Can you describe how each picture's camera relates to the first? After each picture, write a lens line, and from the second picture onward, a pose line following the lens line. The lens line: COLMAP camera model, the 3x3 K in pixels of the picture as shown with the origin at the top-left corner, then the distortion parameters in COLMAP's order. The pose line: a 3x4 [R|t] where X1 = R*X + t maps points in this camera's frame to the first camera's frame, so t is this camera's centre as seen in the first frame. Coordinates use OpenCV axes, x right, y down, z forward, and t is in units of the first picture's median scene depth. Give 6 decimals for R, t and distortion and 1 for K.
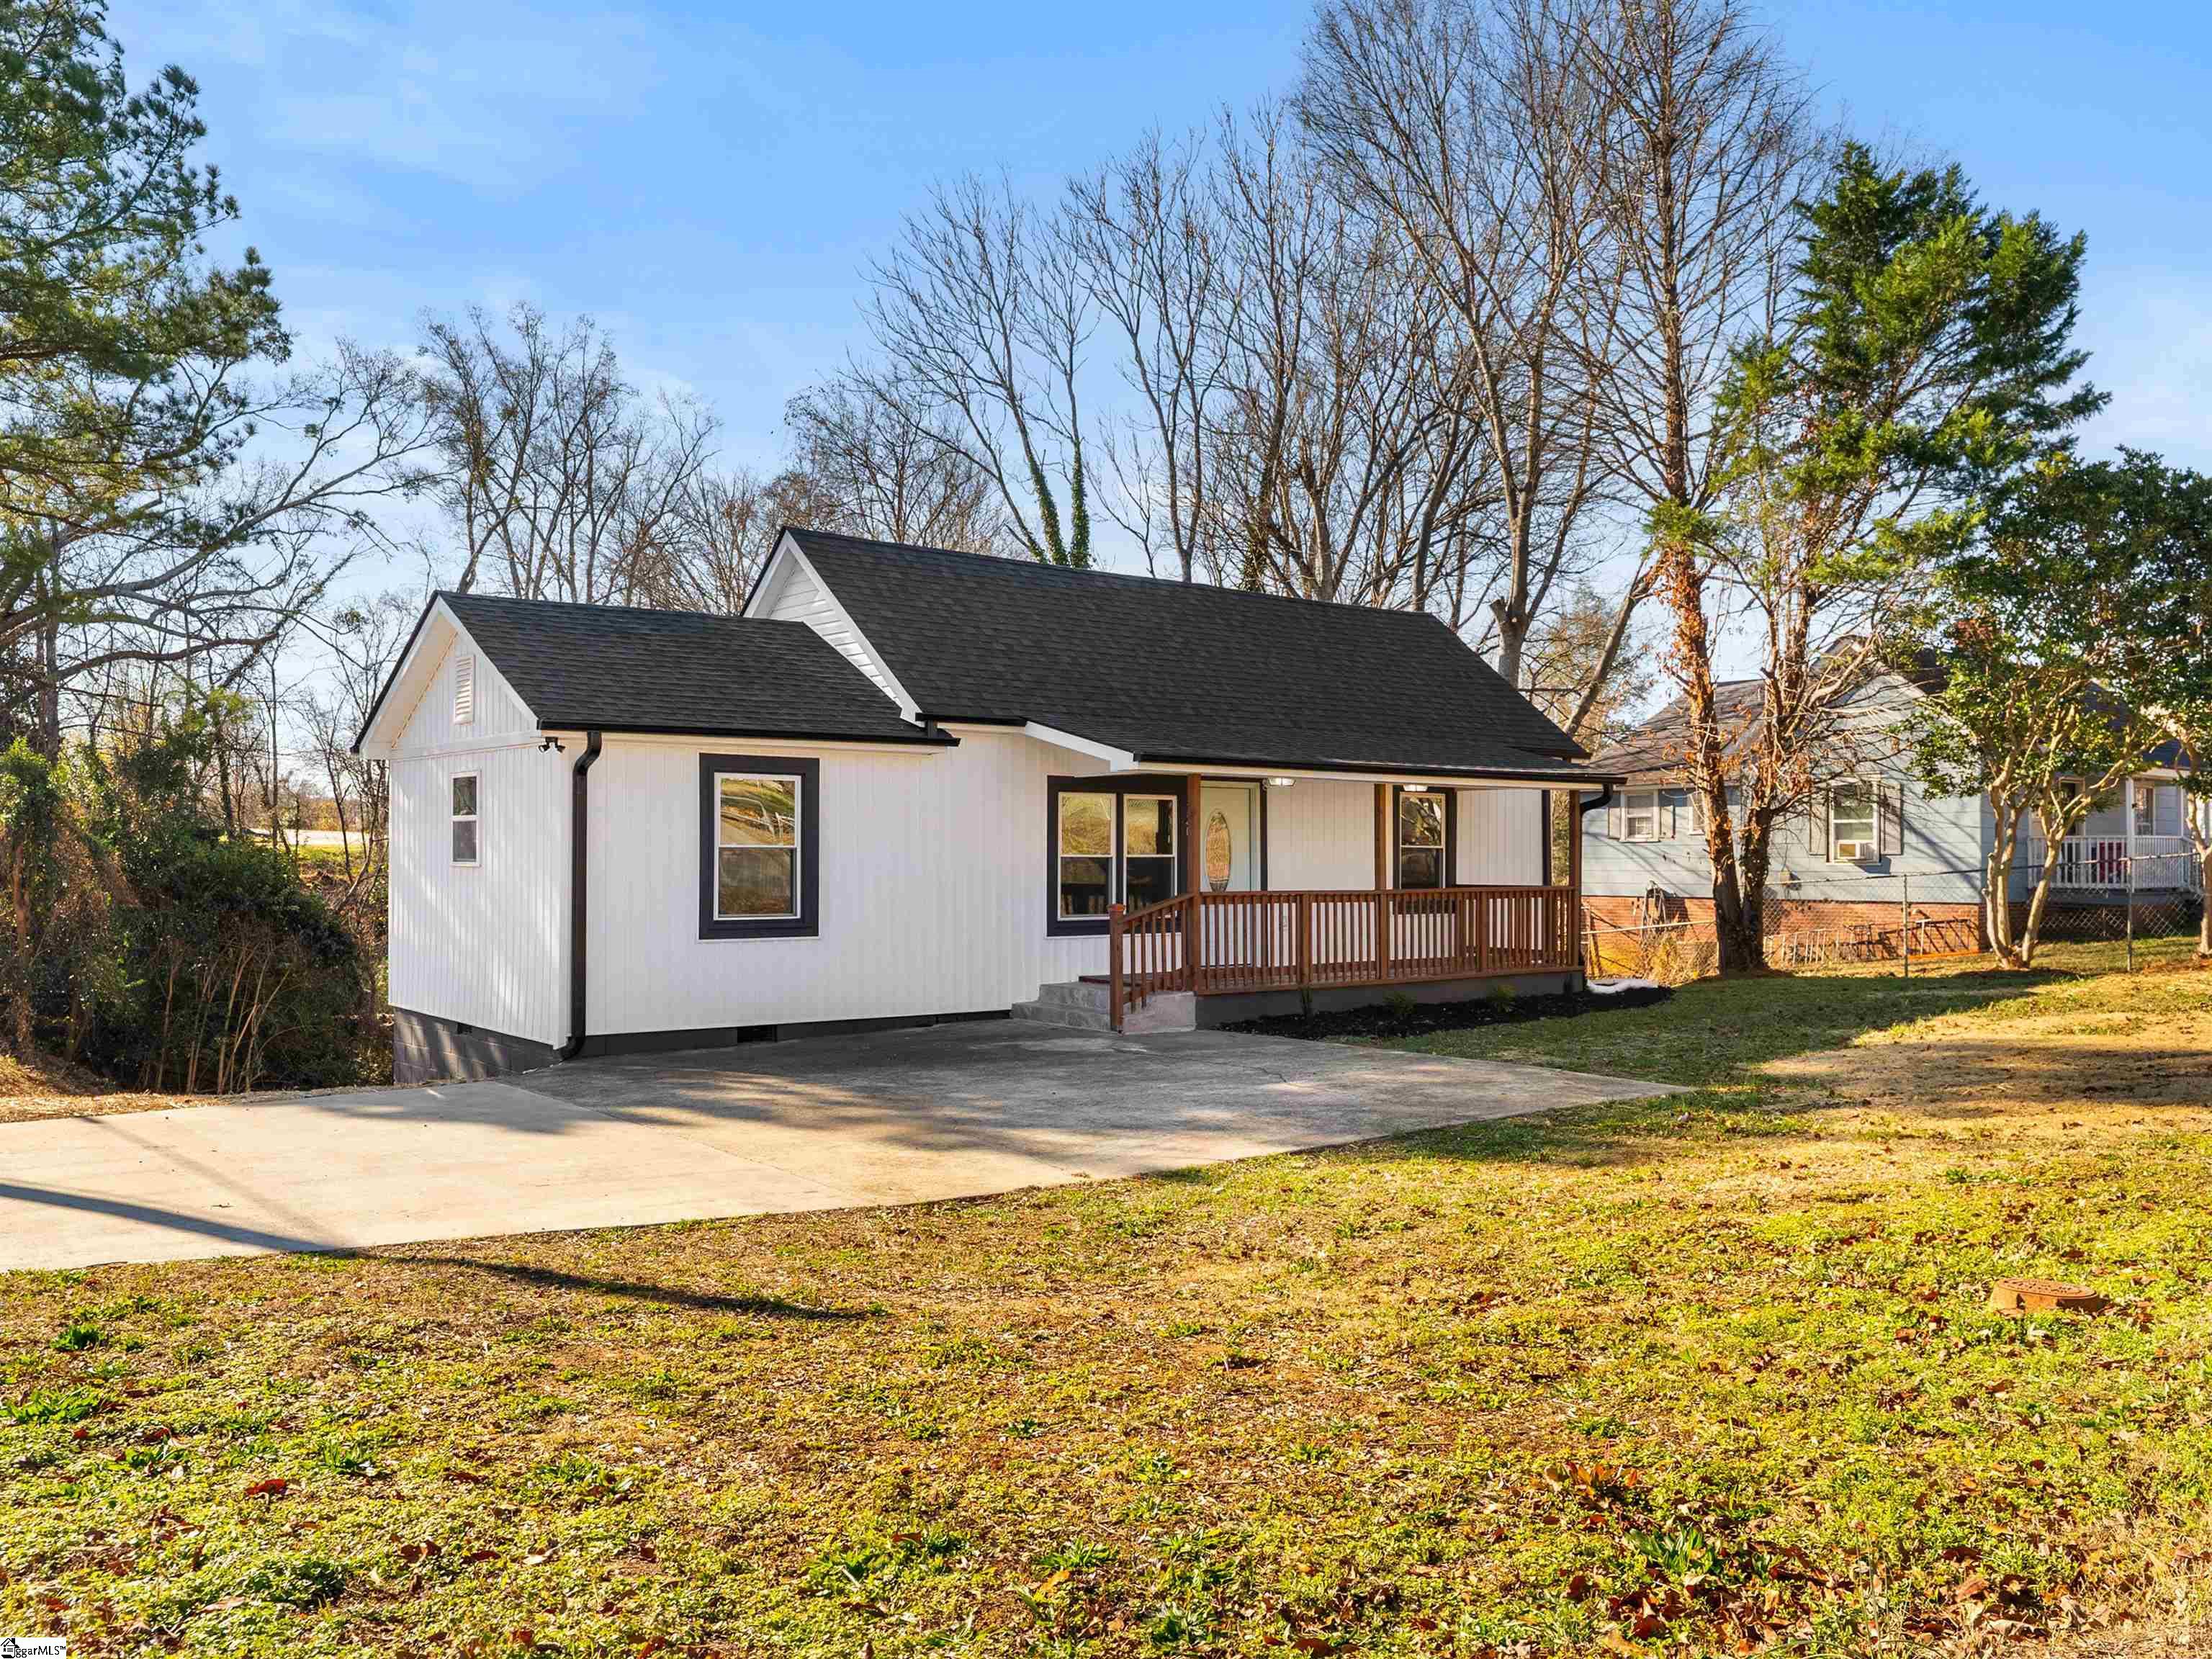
lens RADIAL K [[1753.0, 0, 1138.6], [0, 1753.0, 819.8], [0, 0, 1]] dist [0.011540, -0.005152]
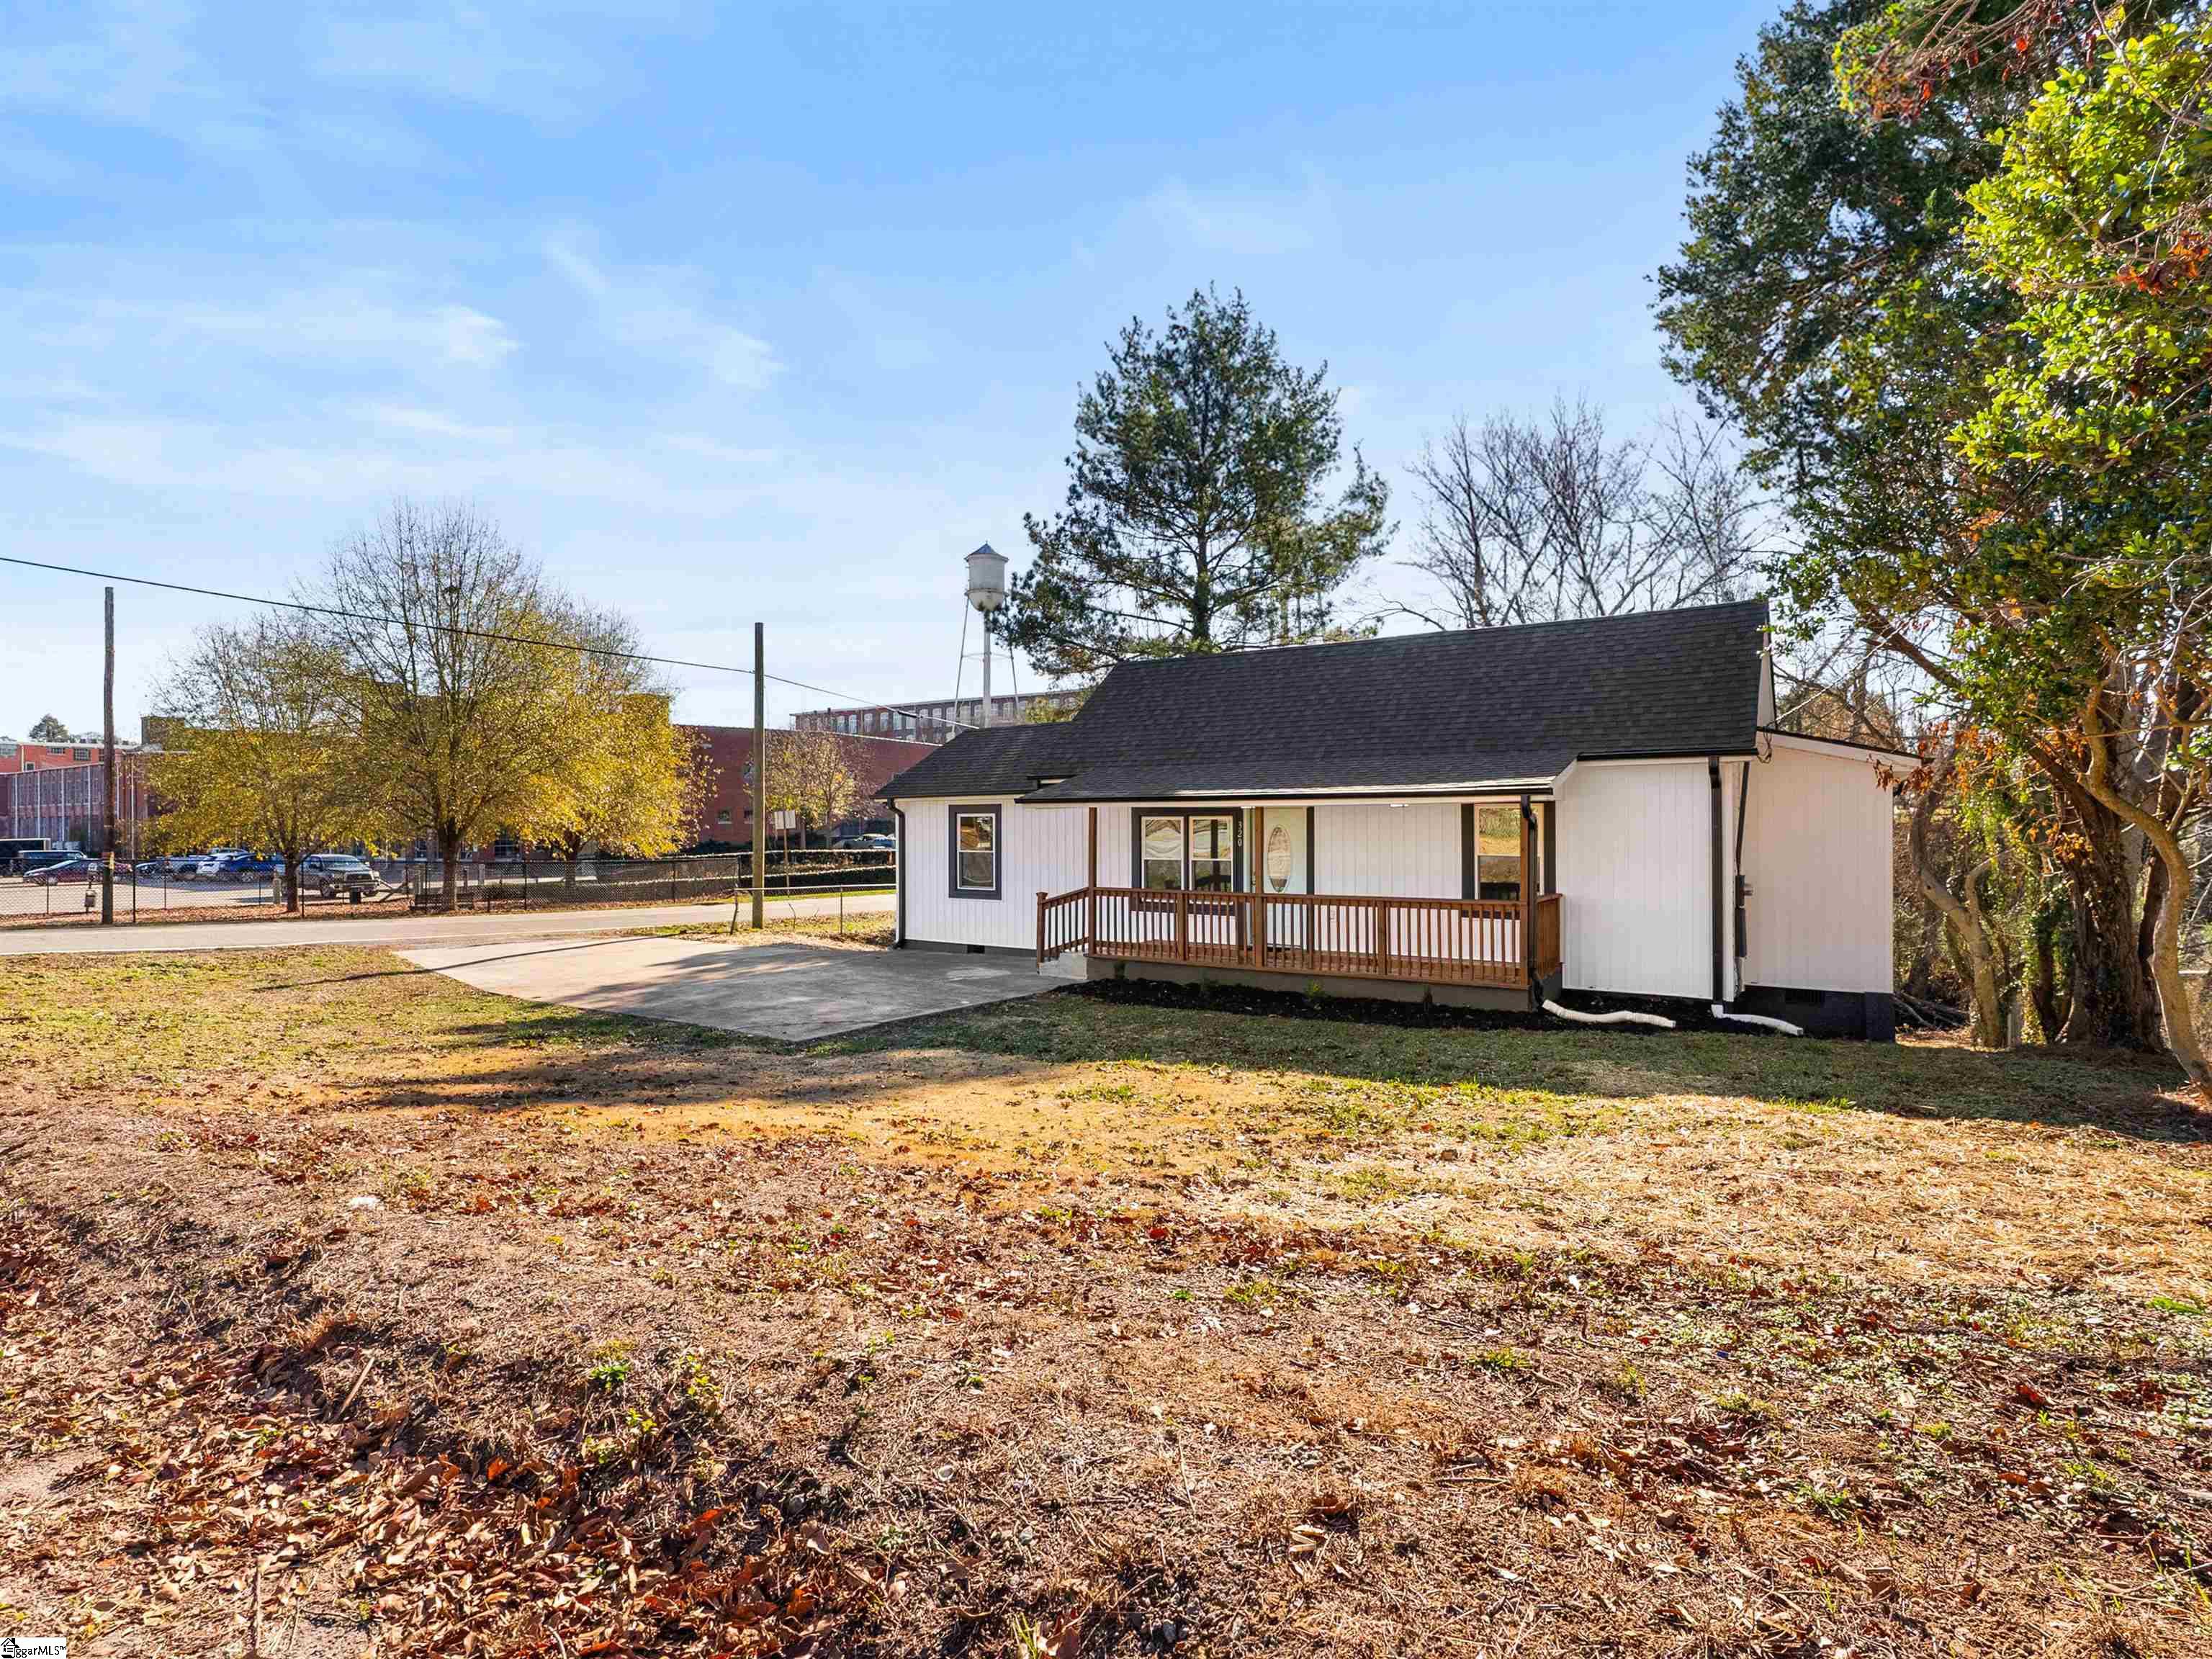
lens RADIAL K [[1181.1, 0, 1126.6], [0, 1181.1, 836.2], [0, 0, 1]] dist [-0.007567, 0.002598]
pose [[0.261551, 0.008284, -0.965154, 0.882495], [0.022055, 0.999651, 0.014557, -0.013751], [0.964938, -0.025094, 0.261277, 0.675725]]
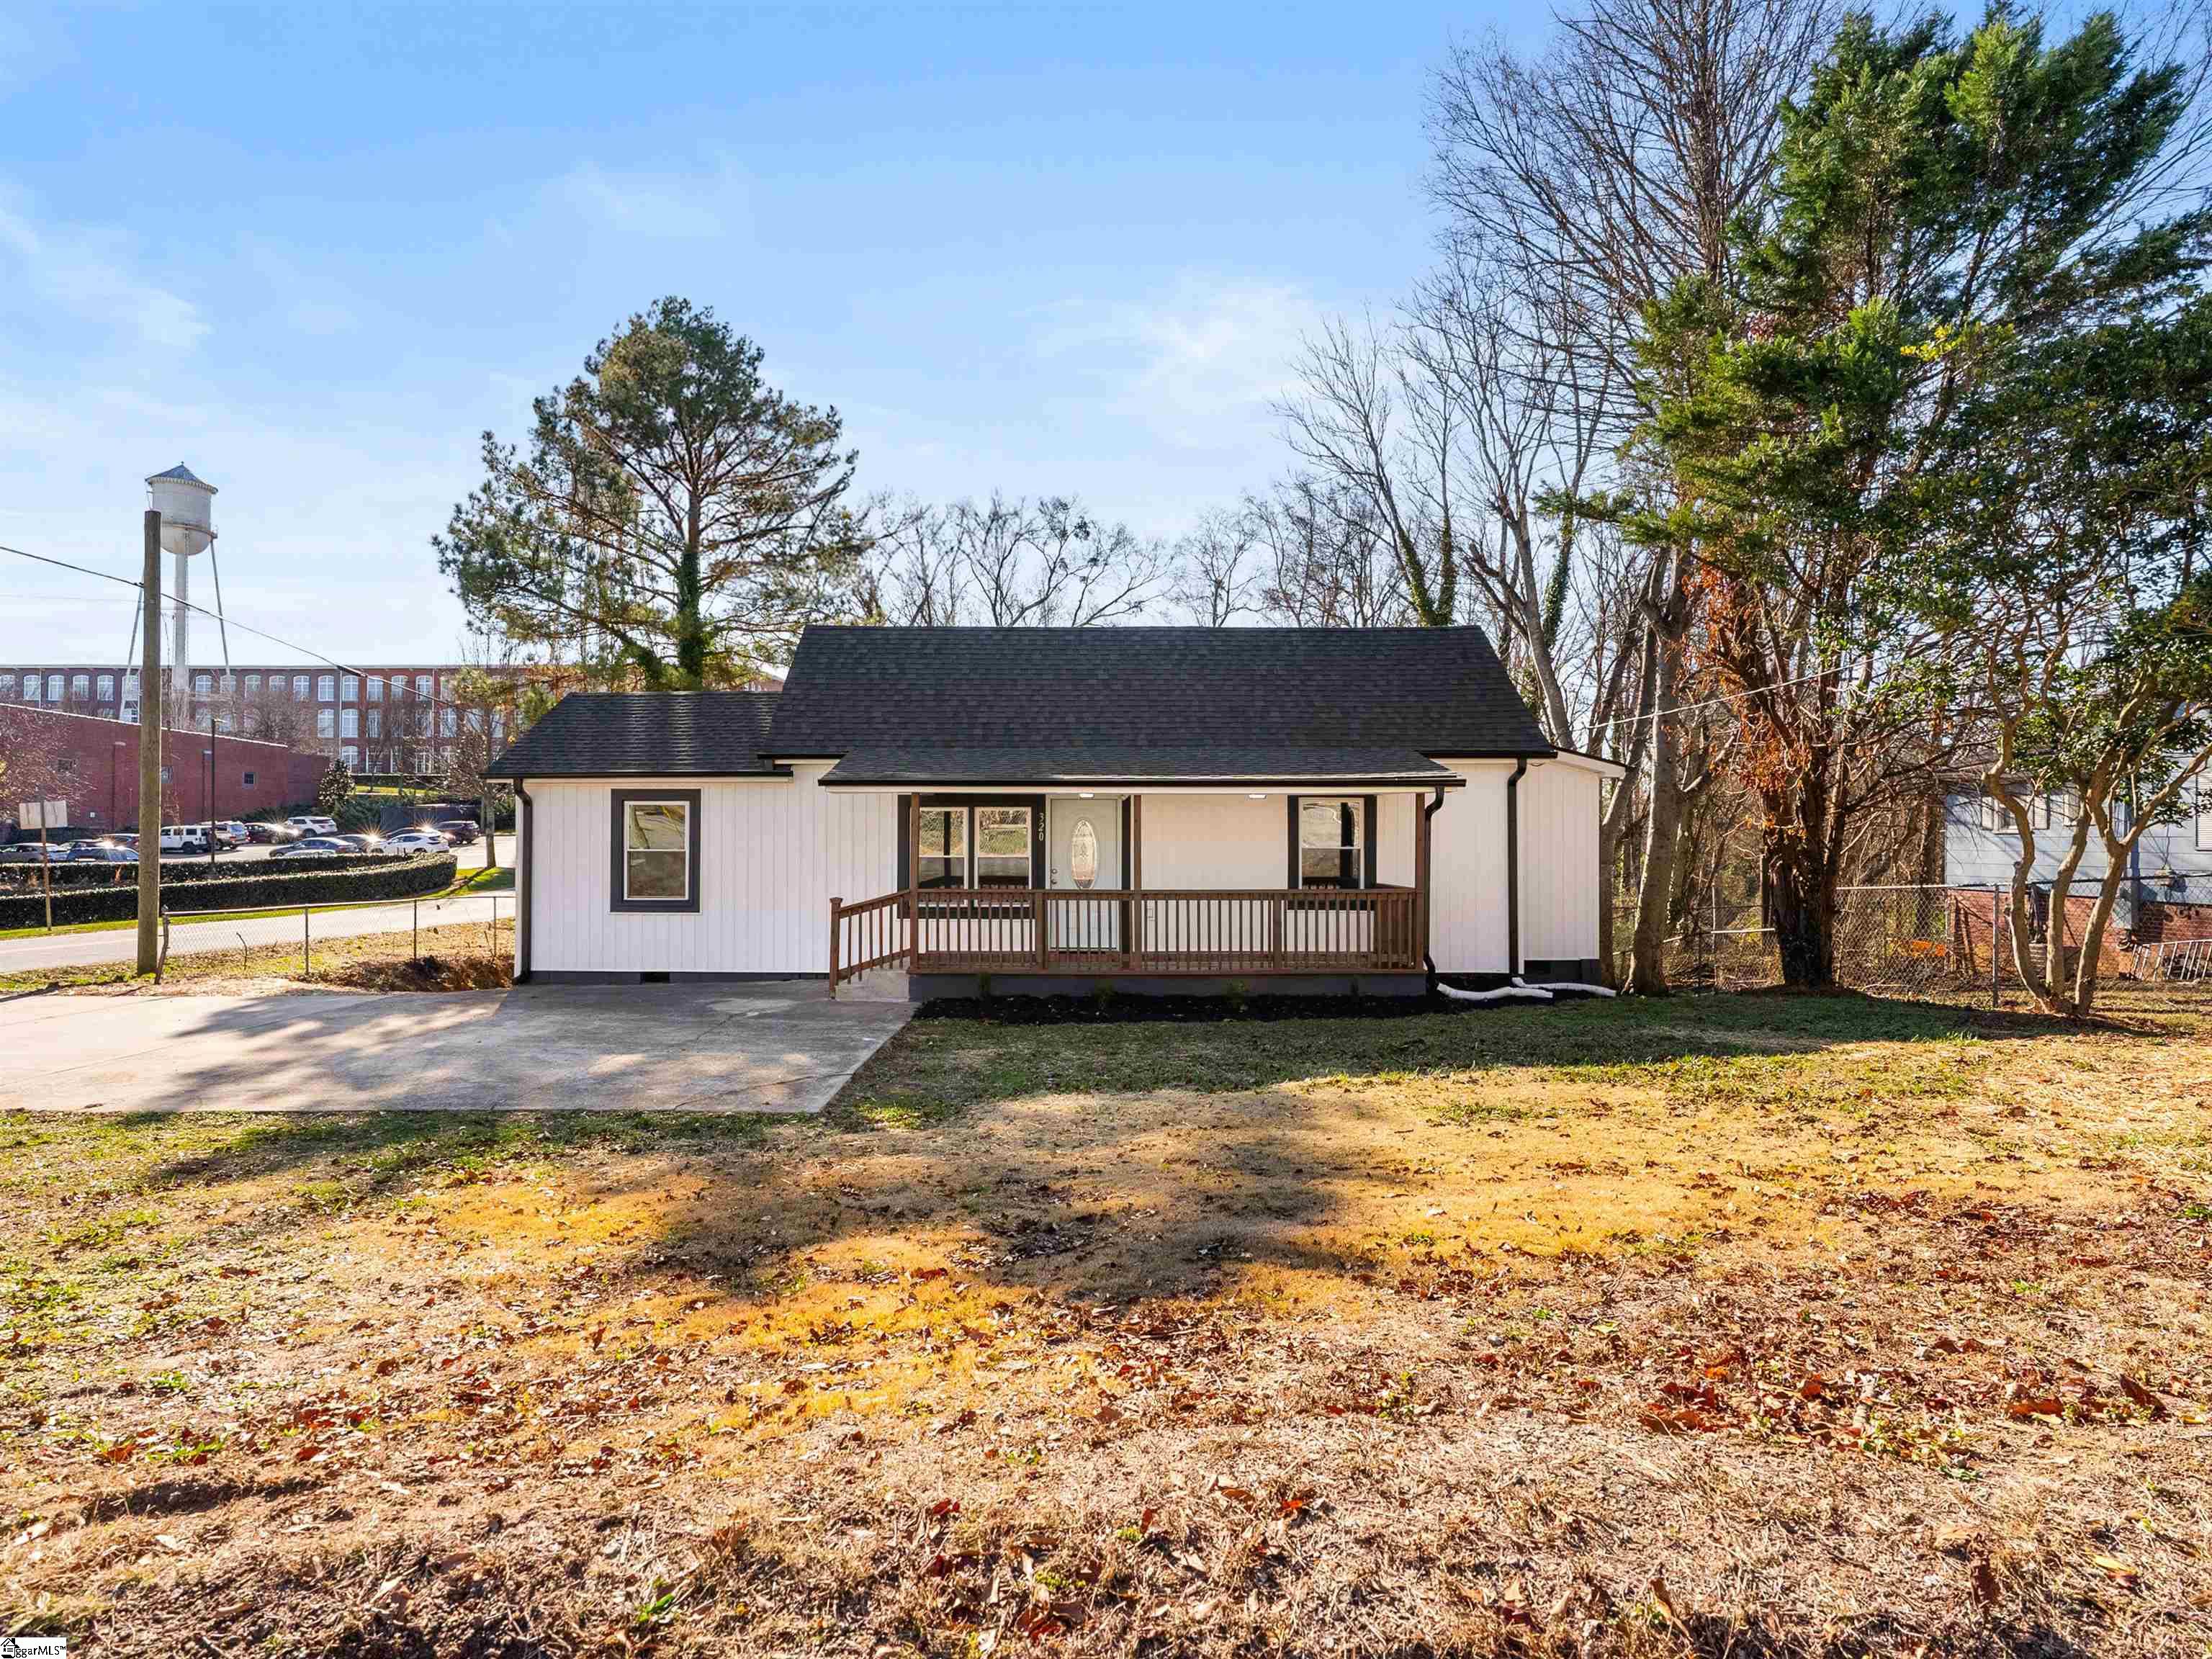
lens RADIAL K [[1181.1, 0, 1126.6], [0, 1181.1, 836.2], [0, 0, 1]] dist [-0.007567, 0.002598]
pose [[0.758043, 0.000252, -0.652204, 0.600965], [0.013465, 0.999781, 0.016037, -0.006091], [0.652065, -0.020939, 0.757874, 0.415810]]
